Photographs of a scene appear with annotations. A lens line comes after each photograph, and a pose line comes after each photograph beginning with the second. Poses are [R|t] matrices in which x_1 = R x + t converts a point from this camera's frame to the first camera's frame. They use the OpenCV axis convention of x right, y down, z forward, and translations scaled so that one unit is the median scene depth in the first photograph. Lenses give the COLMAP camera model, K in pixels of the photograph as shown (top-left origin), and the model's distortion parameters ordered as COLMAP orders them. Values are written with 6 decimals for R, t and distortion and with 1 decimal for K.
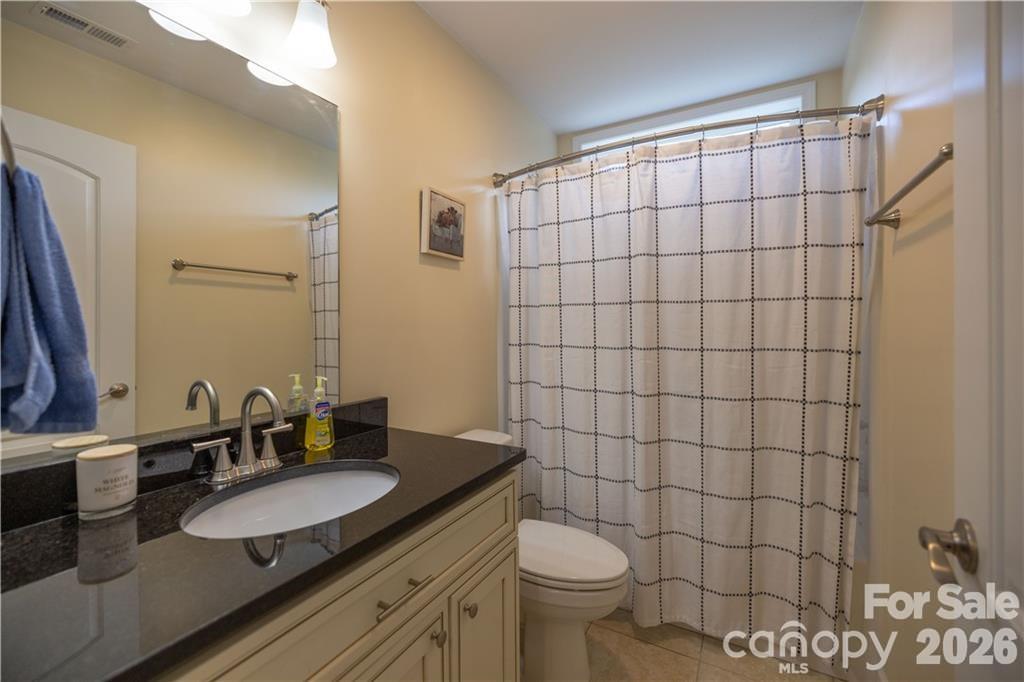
lens RADIAL K [[423.1, 0, 513.8], [0, 423.1, 326.6], [0, 0, 1]] dist [-0.004799, 0.000605]
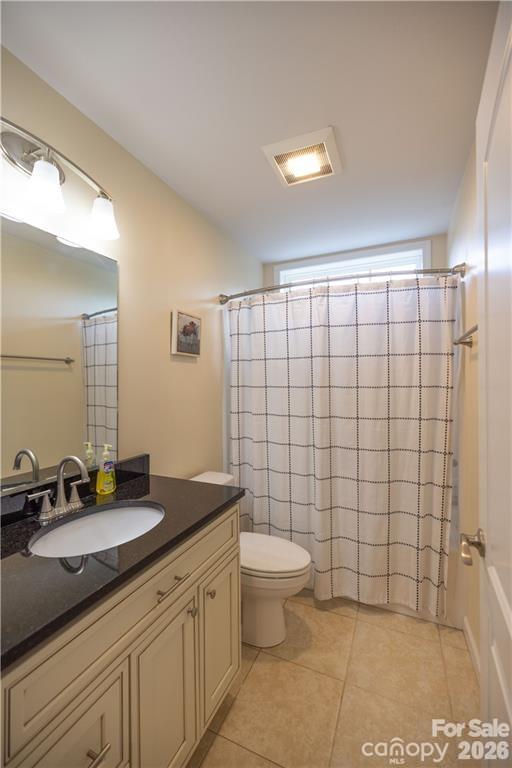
lens RADIAL K [[317.3, 0, 257.0], [0, 317.3, 386.1], [0, 0, 1]] dist [-0.004799, 0.000605]
pose [[0.996163, -0.001821, 0.087495, -0.022315], [0.001240, 0.999977, 0.006694, -0.075533], [-0.087505, -0.006560, 0.996142, -0.126640]]
